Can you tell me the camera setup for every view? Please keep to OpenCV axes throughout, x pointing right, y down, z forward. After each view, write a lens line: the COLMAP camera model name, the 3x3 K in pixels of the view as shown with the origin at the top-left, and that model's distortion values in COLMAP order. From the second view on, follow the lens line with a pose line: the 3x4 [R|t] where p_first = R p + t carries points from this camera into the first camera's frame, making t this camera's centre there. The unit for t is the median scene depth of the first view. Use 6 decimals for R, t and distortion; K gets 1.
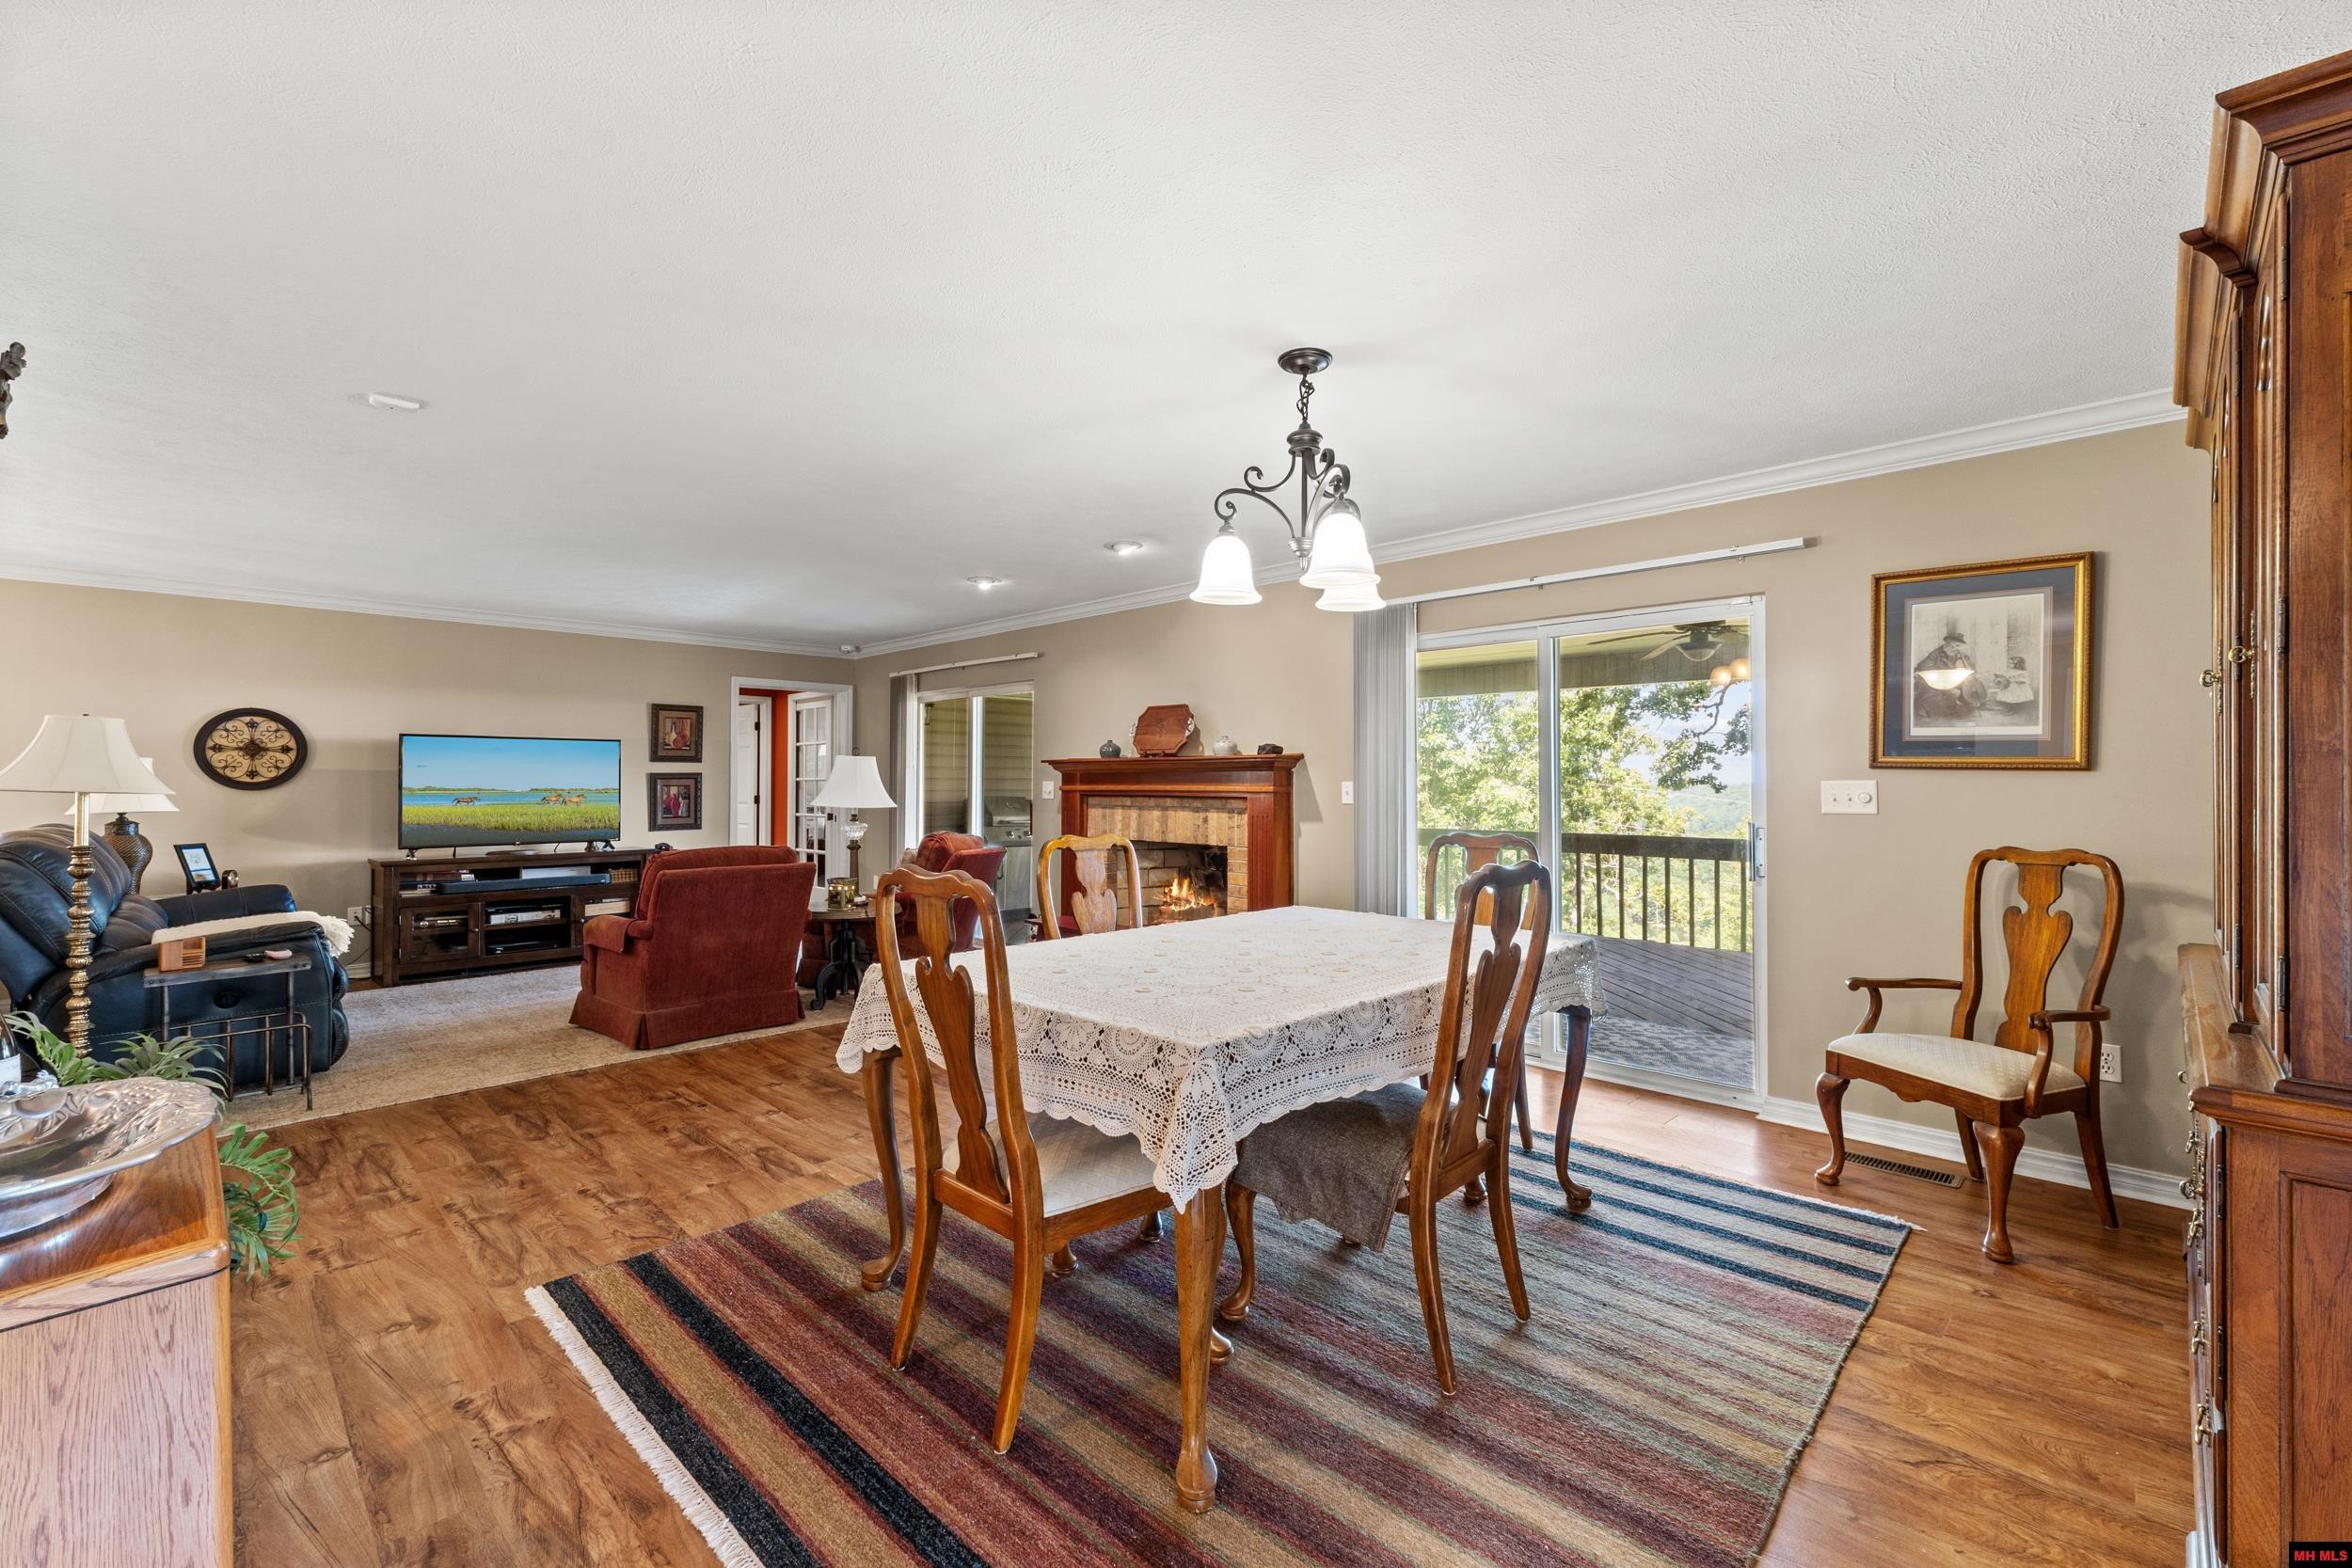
lens RADIAL K [[989.8, 0, 1177.1], [0, 989.8, 770.7], [0, 0, 1]] dist [0.004755, -0.000177]
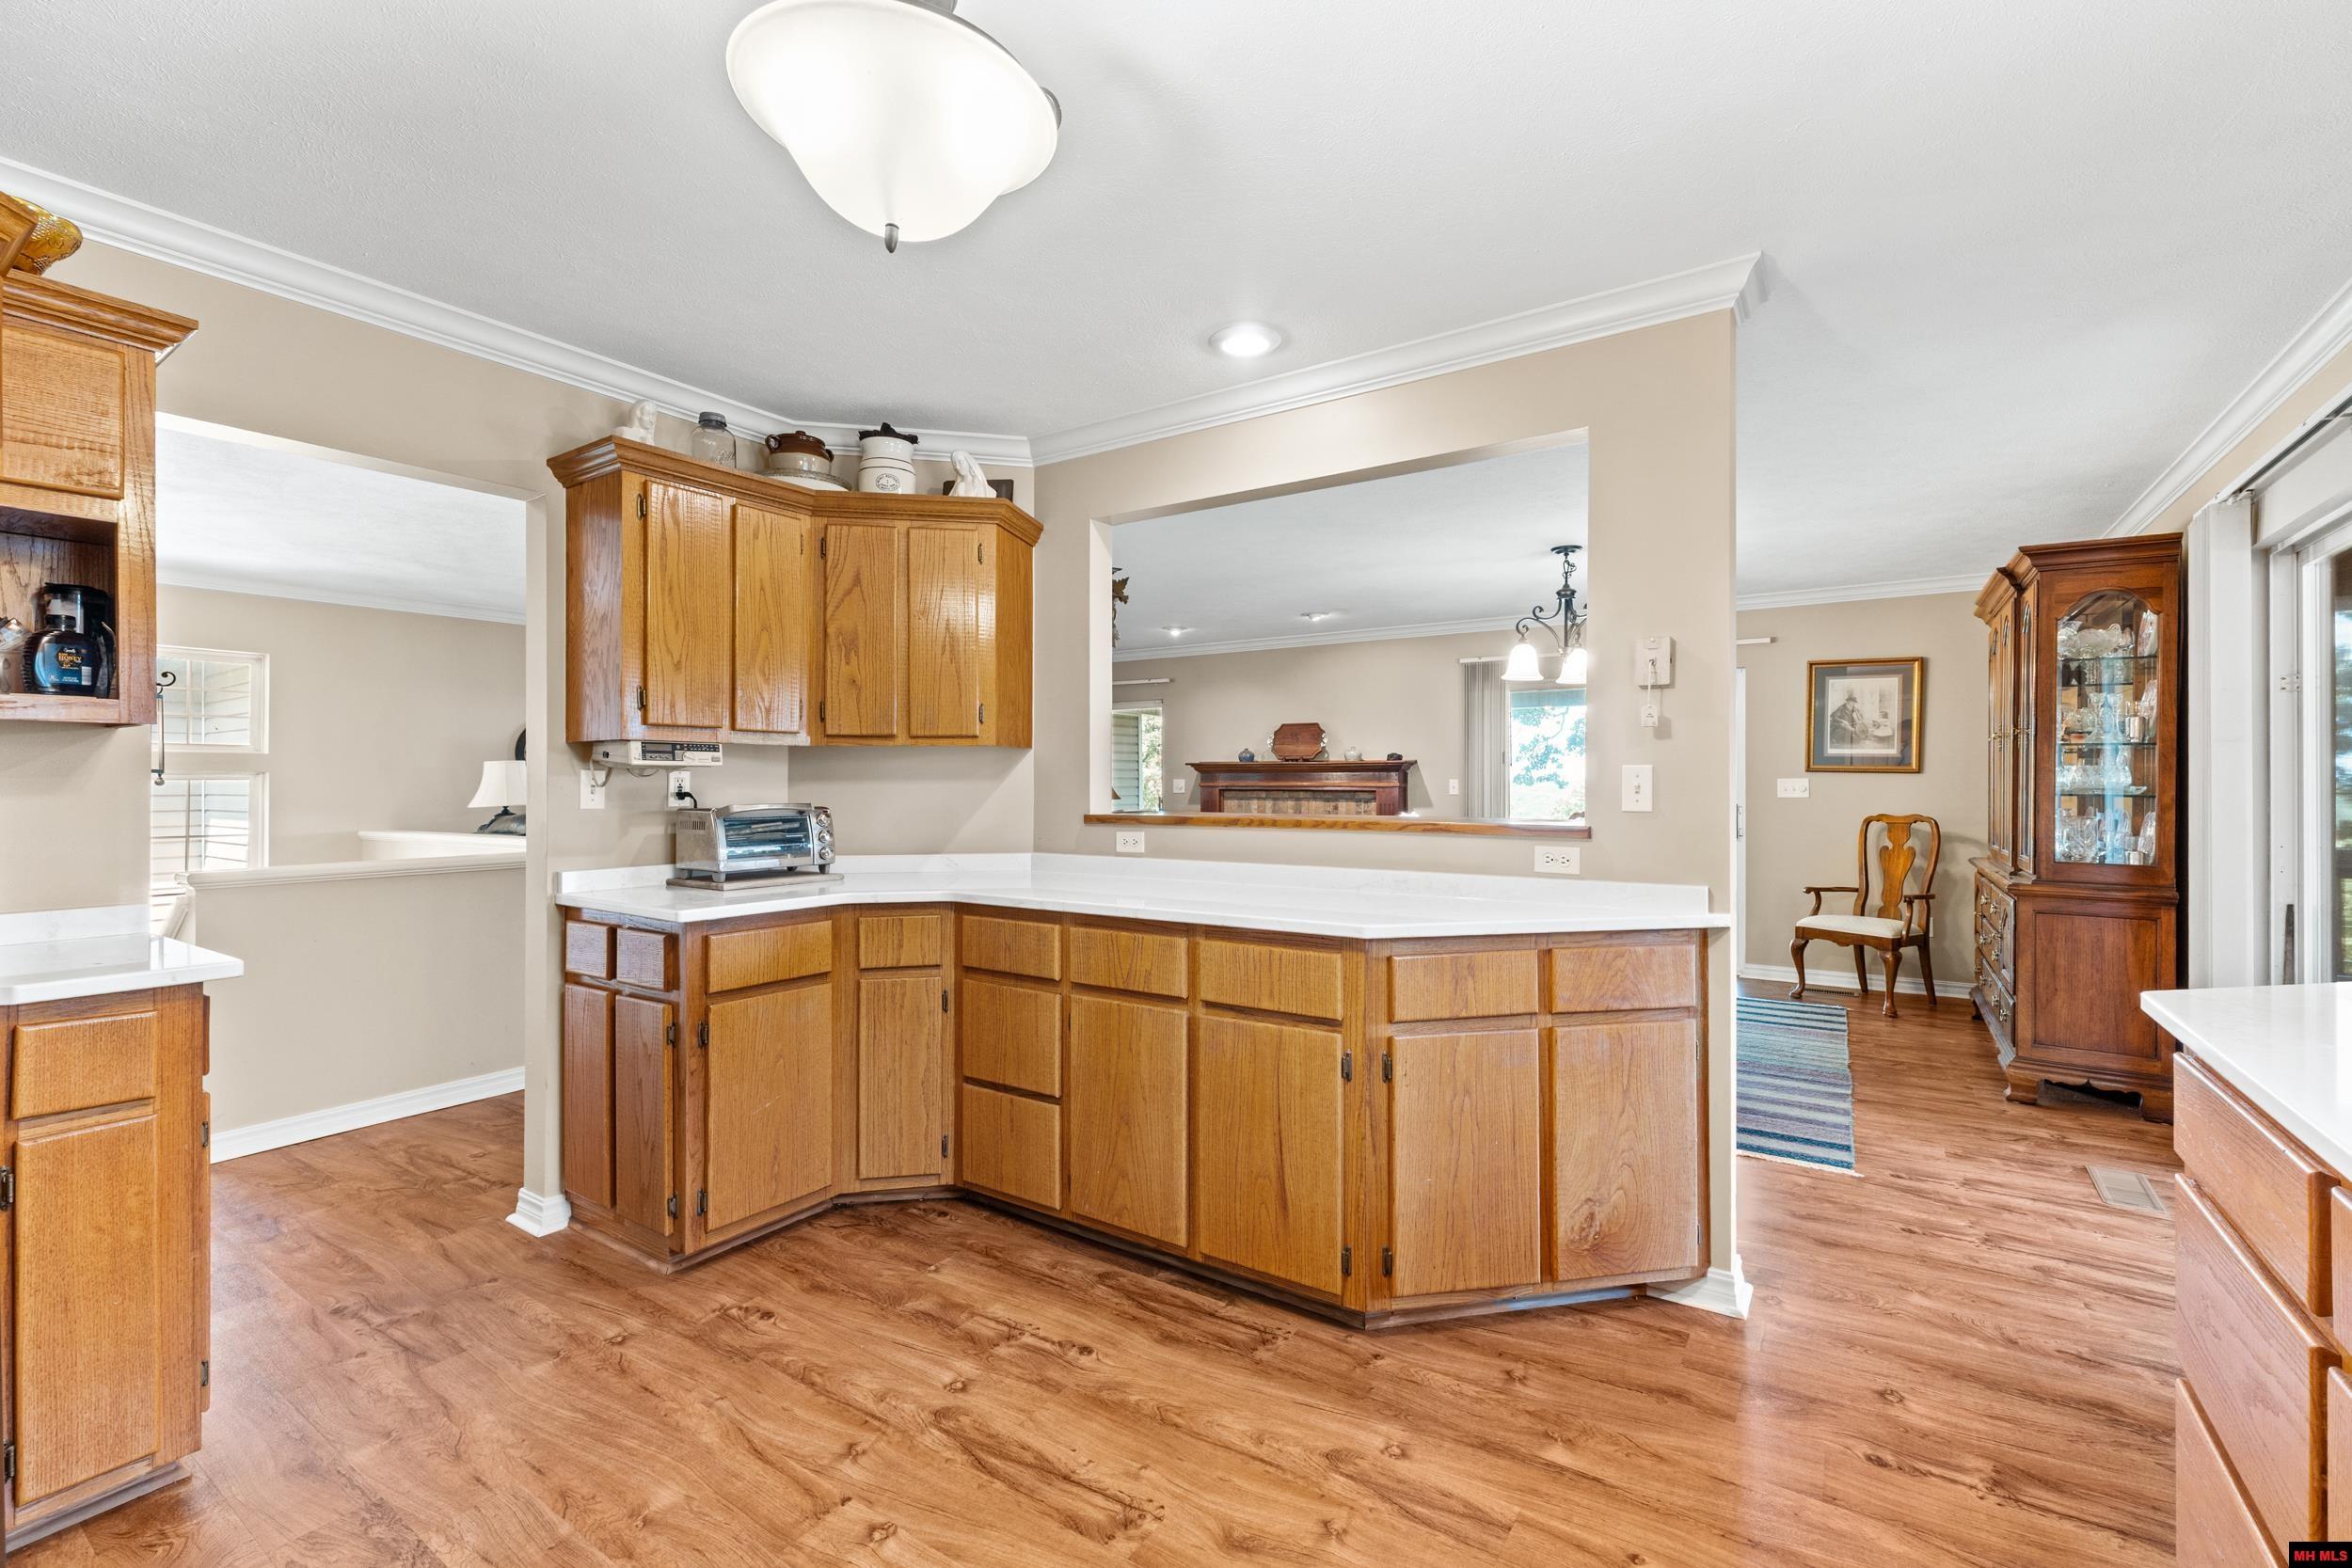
lens RADIAL K [[989.8, 0, 1182.6], [0, 989.8, 784.0], [0, 0, 1]] dist [0.004755, -0.000177]
pose [[0.983944, -0.001422, 0.178470, -0.446248], [-0.001462, 0.999870, 0.016029, -0.004534], [-0.178470, -0.016032, 0.983815, -0.338958]]
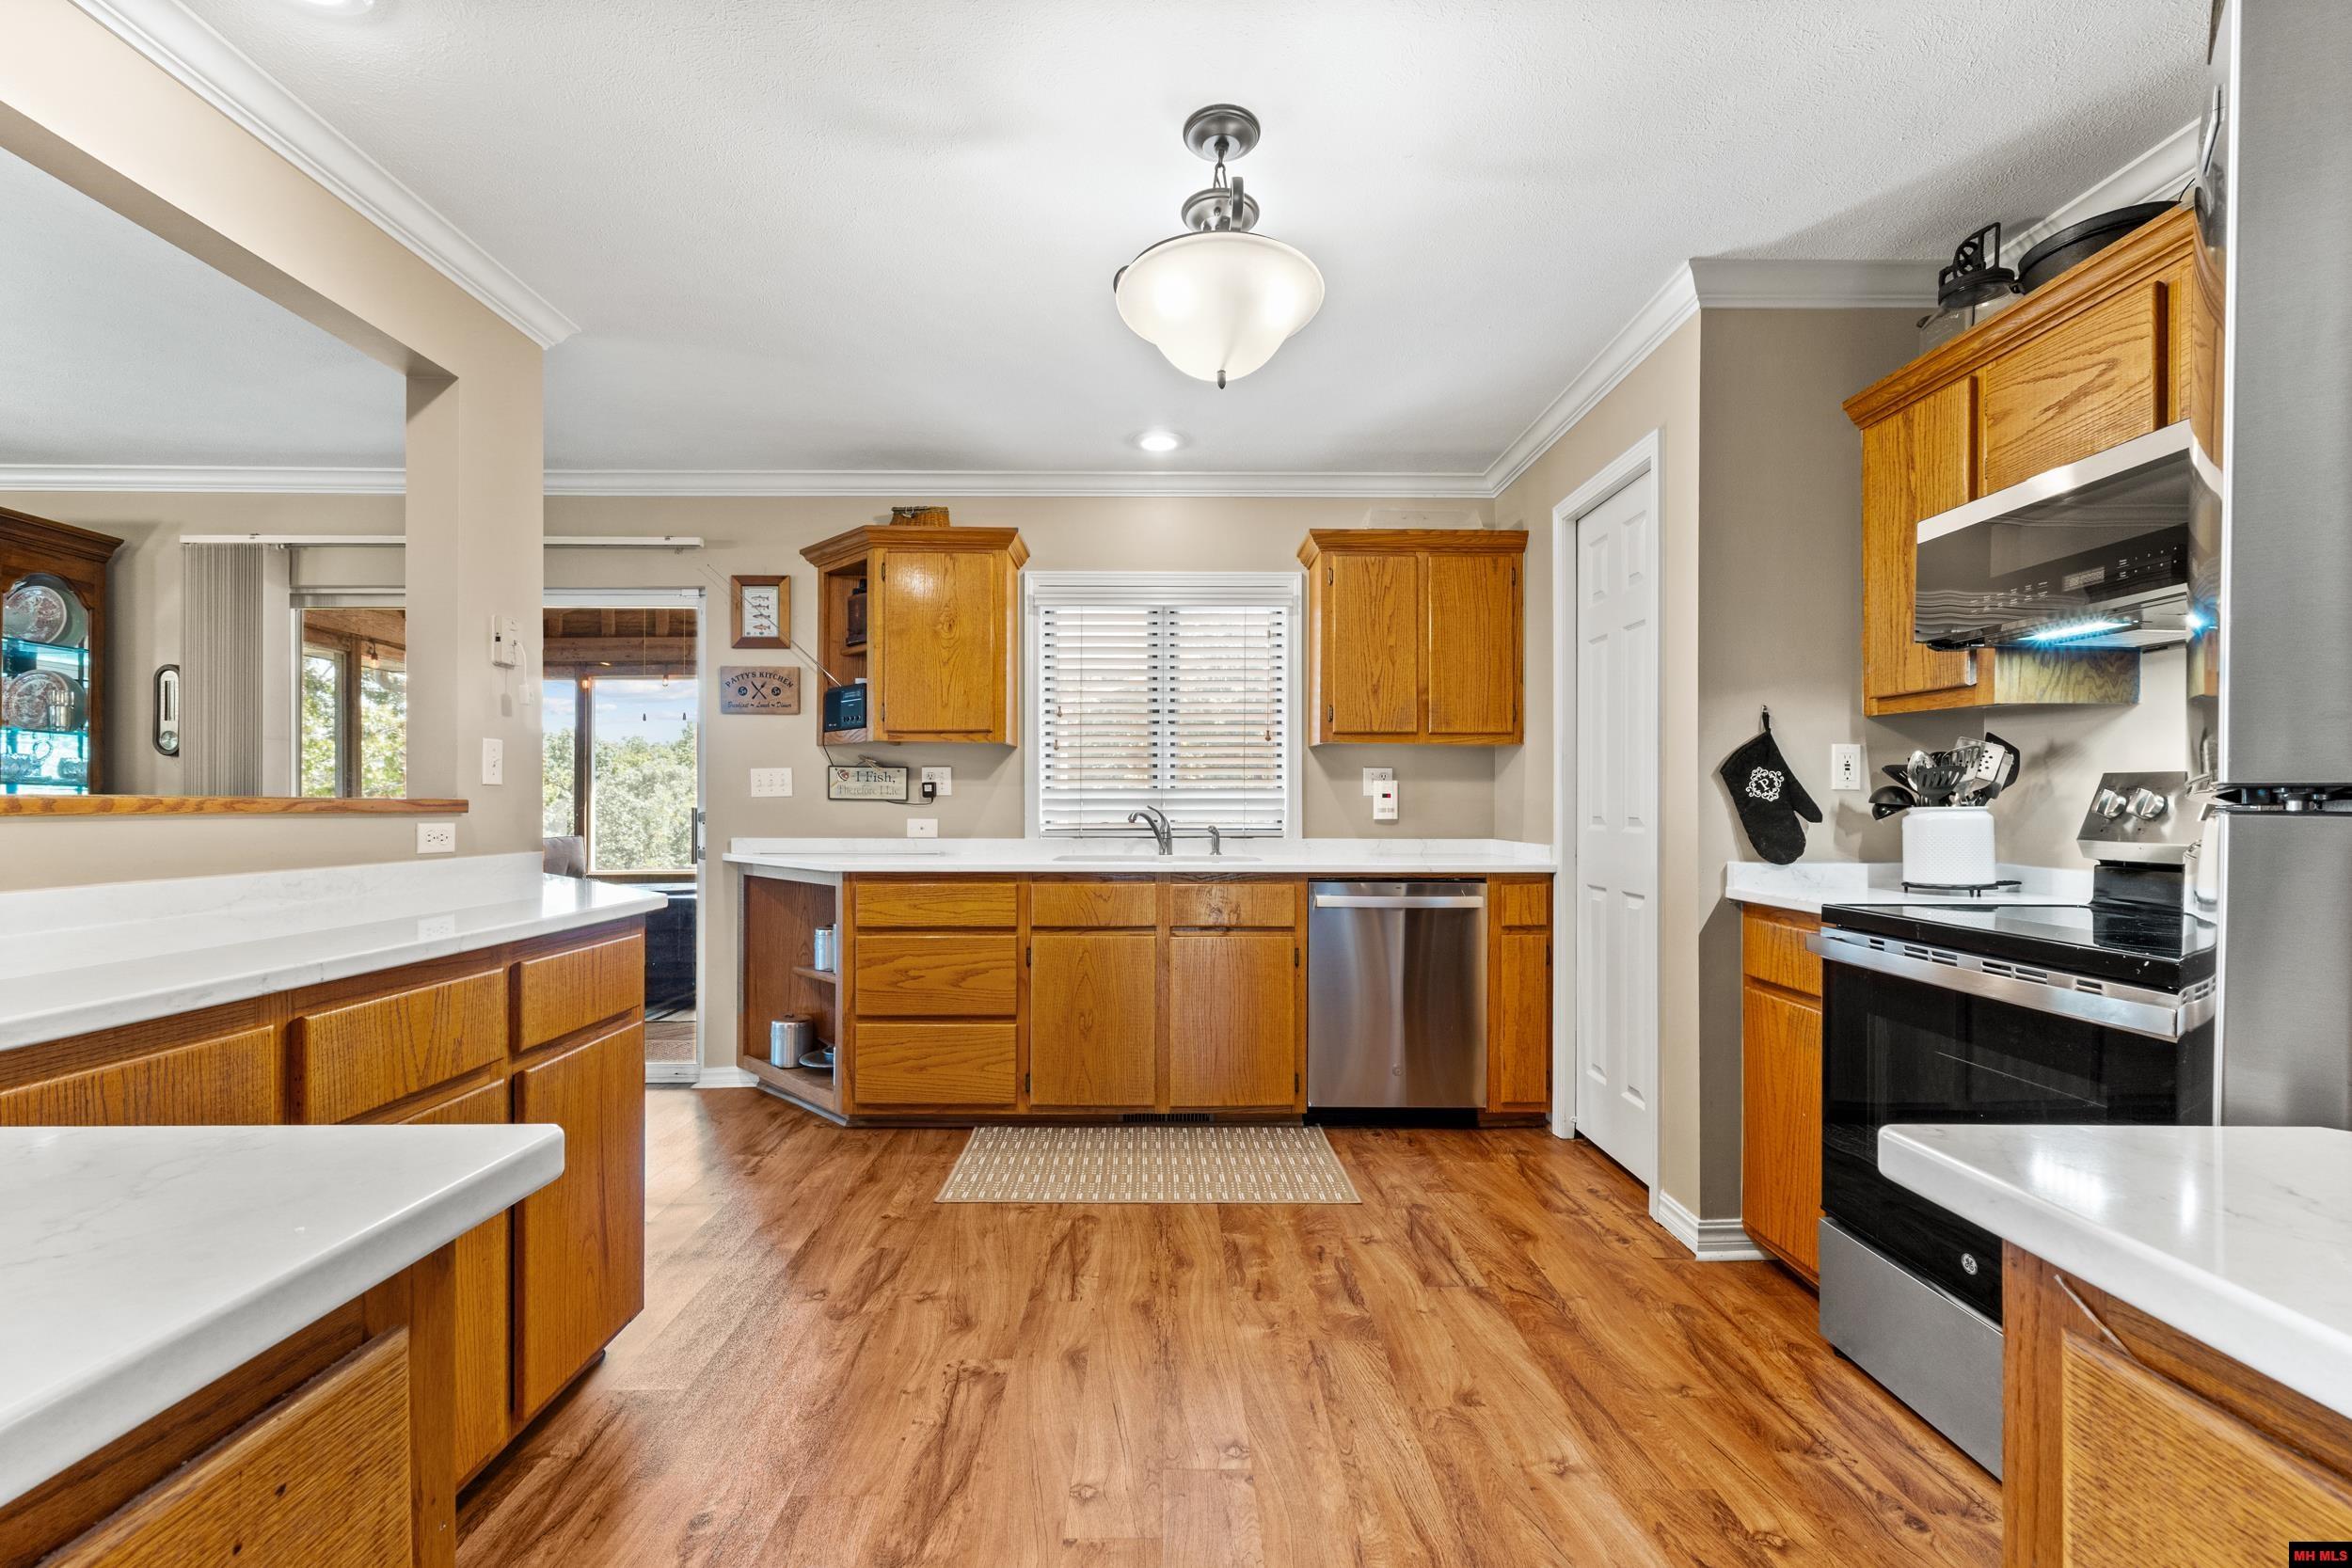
lens RADIAL K [[989.8, 0, 1171.3], [0, 989.8, 801.0], [0, 0, 1]] dist [0.004755, -0.000177]
pose [[-0.701083, -0.000998, 0.713079, -0.701113], [-0.011880, 0.999877, -0.010281, 0.022020], [-0.712981, -0.015679, -0.701008, 0.141221]]
